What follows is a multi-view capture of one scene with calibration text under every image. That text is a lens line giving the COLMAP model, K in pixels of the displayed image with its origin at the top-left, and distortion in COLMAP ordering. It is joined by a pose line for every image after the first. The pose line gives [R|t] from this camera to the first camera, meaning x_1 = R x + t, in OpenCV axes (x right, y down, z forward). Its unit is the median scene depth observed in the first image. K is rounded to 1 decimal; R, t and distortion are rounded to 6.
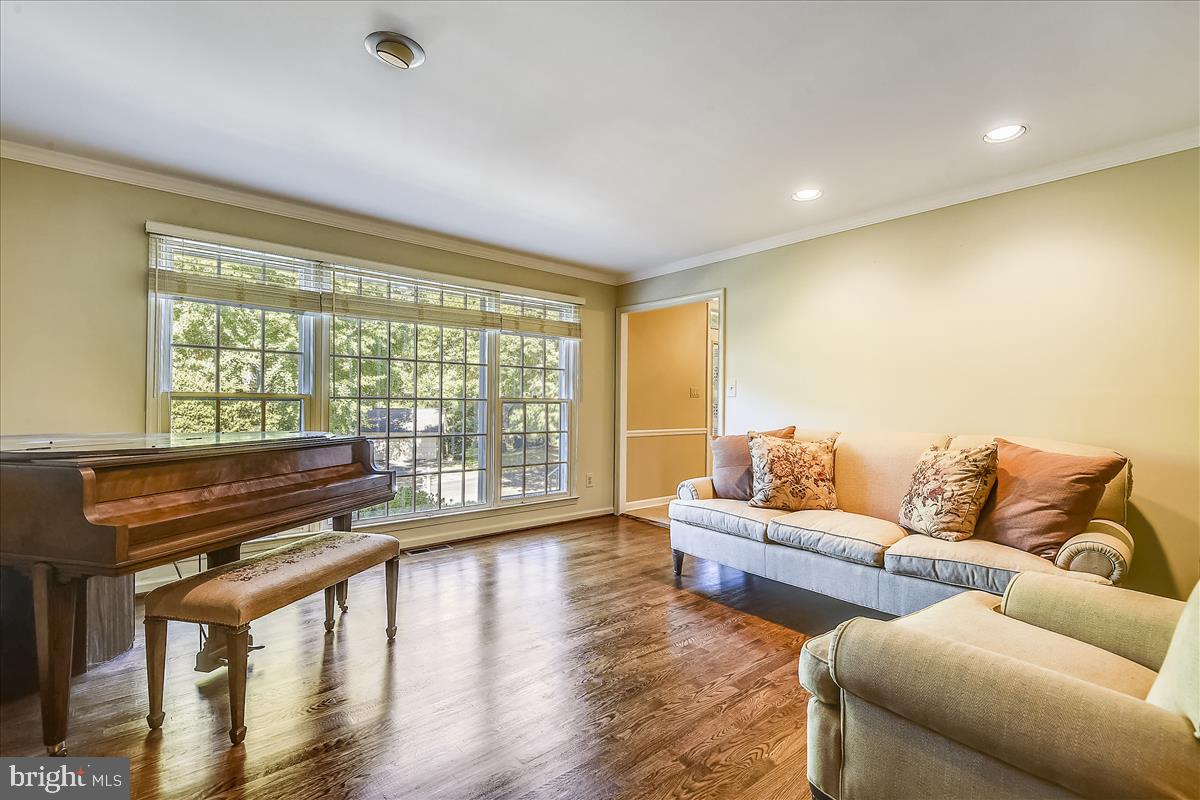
lens RADIAL K [[544.5, 0, 590.8], [0, 544.5, 397.7], [0, 0, 1]] dist [-0.000049, -0.004986]
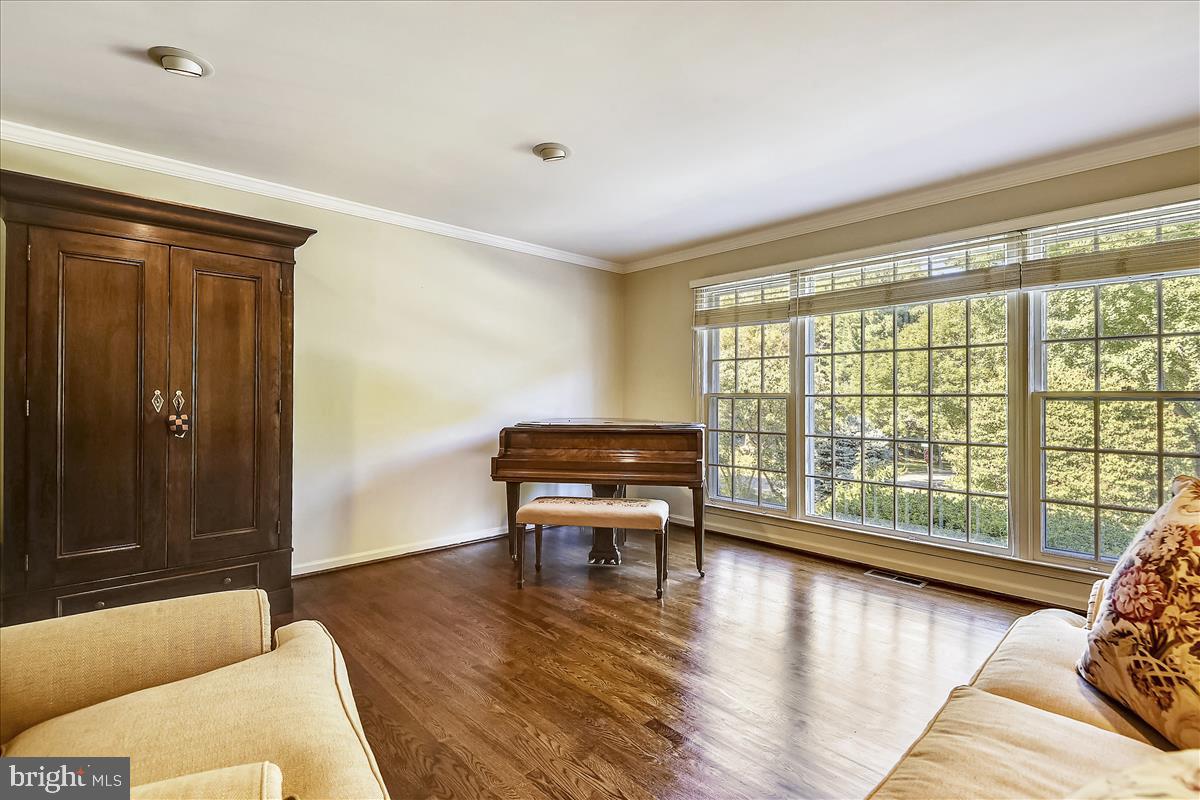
lens RADIAL K [[544.5, 0, 591.0], [0, 544.5, 401.8], [0, 0, 1]] dist [-0.000049, -0.004986]
pose [[0.070396, -0.002611, -0.997516, 0.544120], [0.011532, 0.999932, -0.001803, 0.004495], [0.997452, -0.011377, 0.070421, 0.518704]]
